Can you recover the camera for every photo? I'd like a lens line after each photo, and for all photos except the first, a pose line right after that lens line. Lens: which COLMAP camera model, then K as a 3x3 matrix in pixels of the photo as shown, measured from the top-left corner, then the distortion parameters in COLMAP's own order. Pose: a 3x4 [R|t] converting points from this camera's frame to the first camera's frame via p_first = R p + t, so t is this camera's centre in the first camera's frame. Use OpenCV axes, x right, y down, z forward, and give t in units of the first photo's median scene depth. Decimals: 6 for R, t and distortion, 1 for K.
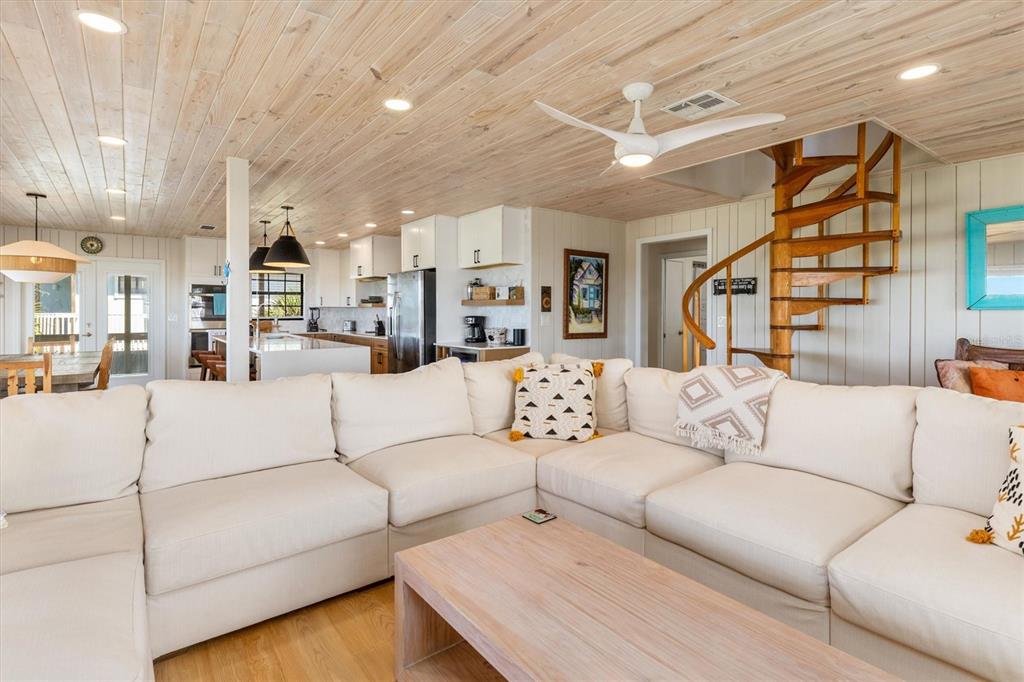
lens RADIAL K [[500.6, 0, 506.3], [0, 500.6, 312.3], [0, 0, 1]] dist [0.018446, 0.000244]
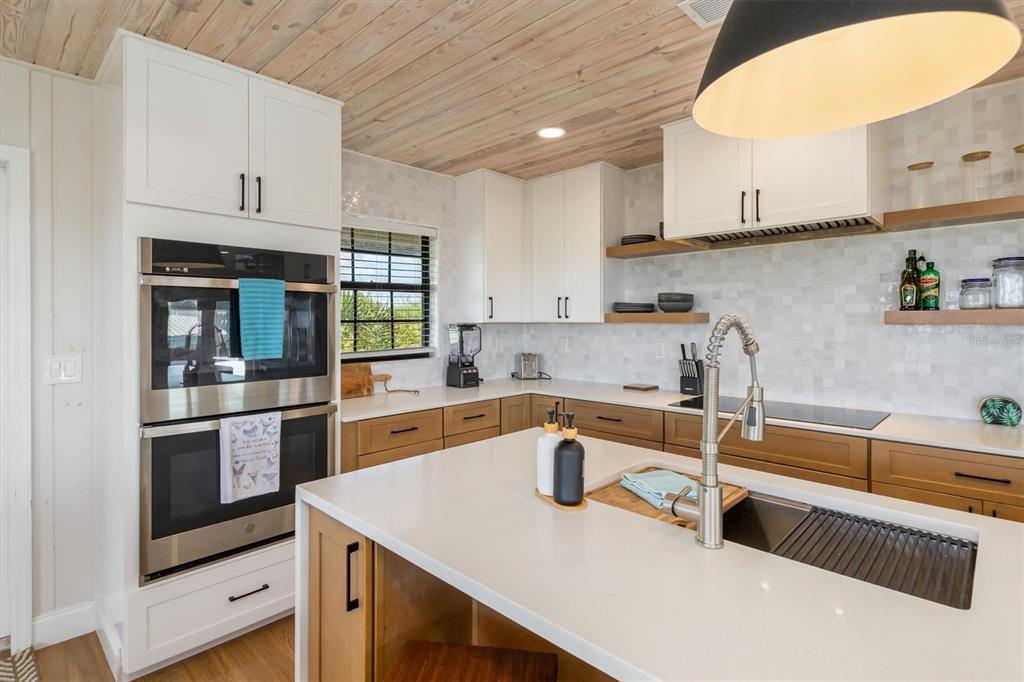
lens RADIAL K [[508.9, 0, 514.8], [0, 508.9, 320.8], [0, 0, 1]] dist [0.000845, 0.000346]
pose [[0.986276, -0.006691, 0.164968, -0.492216], [0.006449, 0.999977, 0.002002, -0.015090], [-0.164978, -0.000911, 0.986297, 0.729647]]
